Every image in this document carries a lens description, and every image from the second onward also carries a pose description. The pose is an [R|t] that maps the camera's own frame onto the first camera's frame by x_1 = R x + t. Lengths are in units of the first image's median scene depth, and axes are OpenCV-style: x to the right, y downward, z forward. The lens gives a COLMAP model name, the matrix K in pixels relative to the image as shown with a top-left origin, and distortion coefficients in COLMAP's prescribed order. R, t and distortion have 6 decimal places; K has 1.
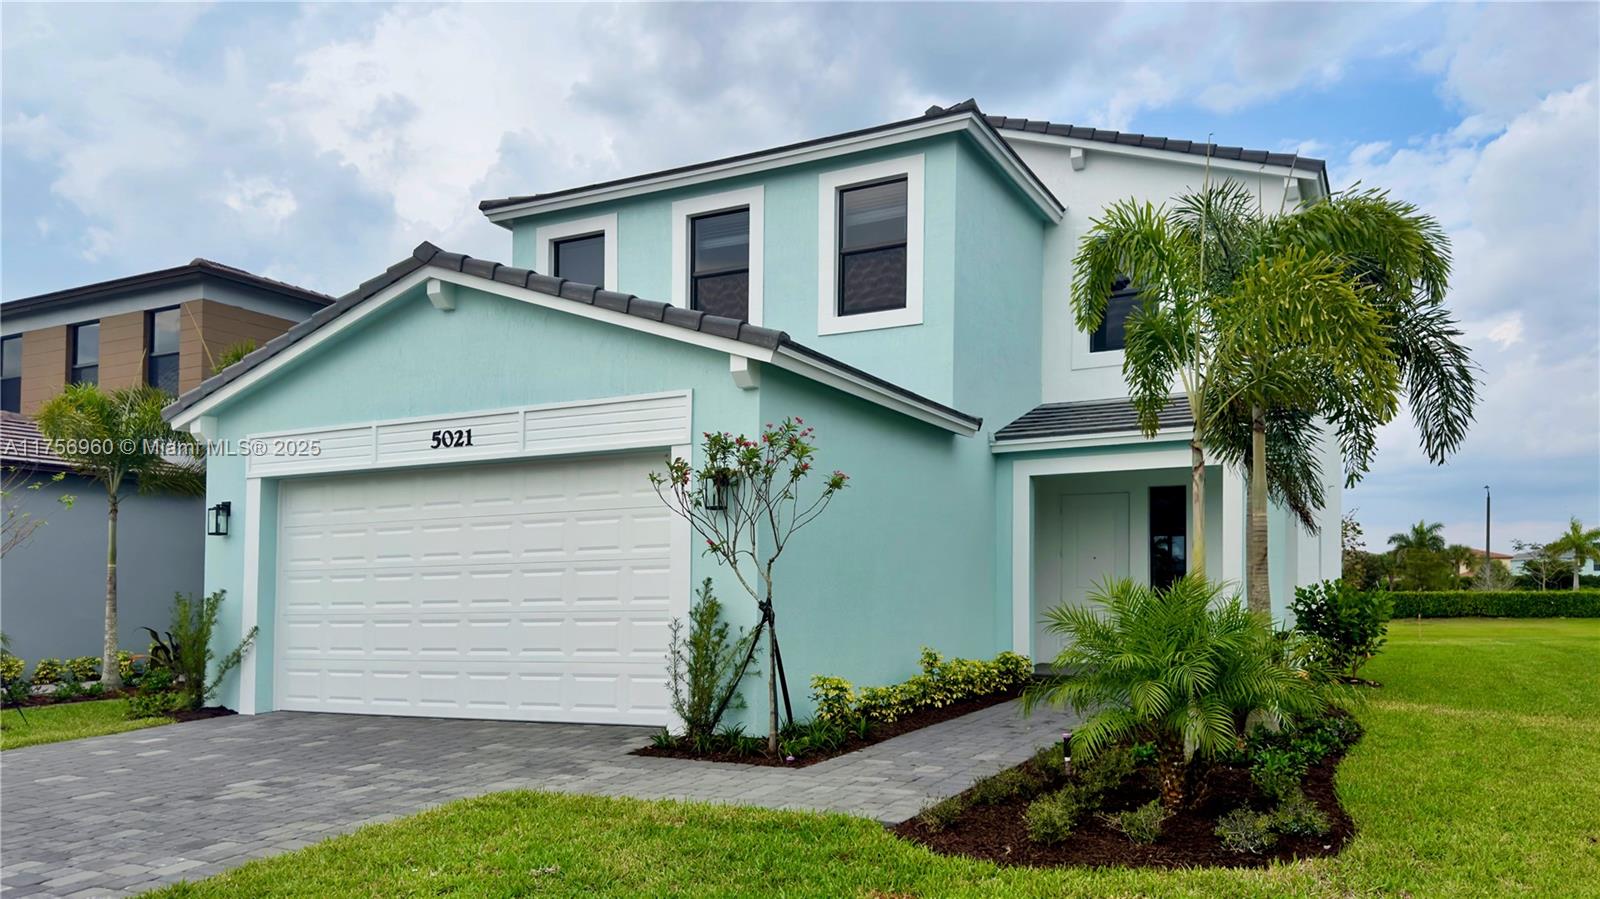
lens RADIAL K [[1159.6, 0, 800.8], [0, 1159.6, 503.6], [0, 0, 1]] dist [-0.004634, -0.001794]
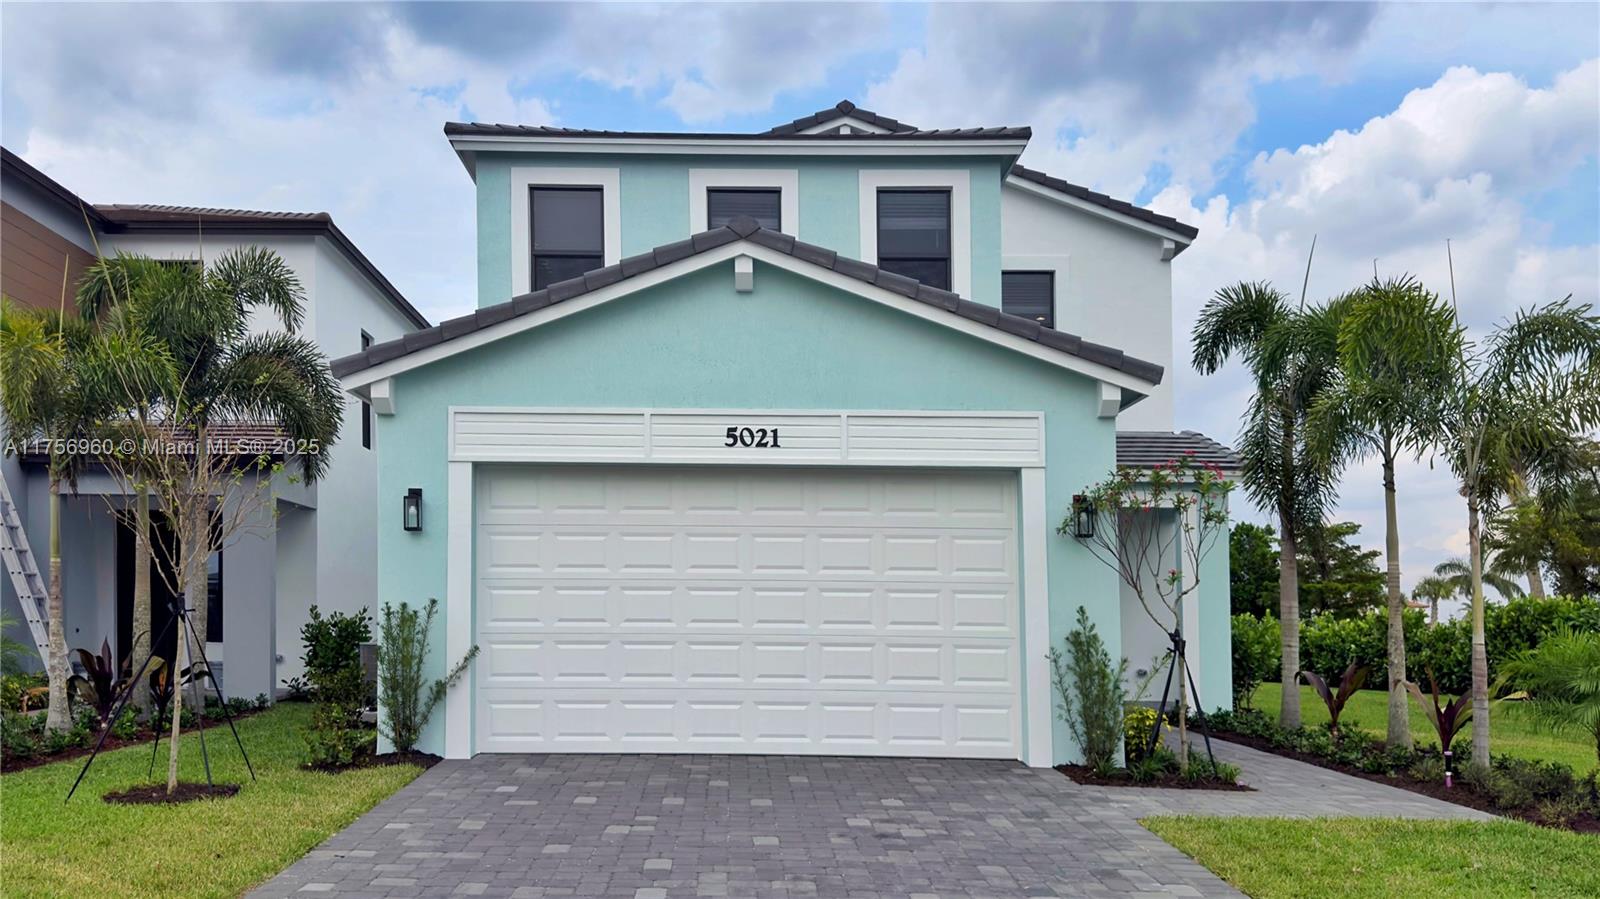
lens RADIAL K [[1290.7, 0, 800.0], [0, 1290.7, 449.5], [0, 0, 1]] dist [-0.008439, -0.004206]
pose [[0.890752, 0.073871, 0.448446, -0.708769], [-0.060640, 0.997198, -0.043816, -0.005750], [-0.450426, 0.011835, 0.892735, 0.102941]]
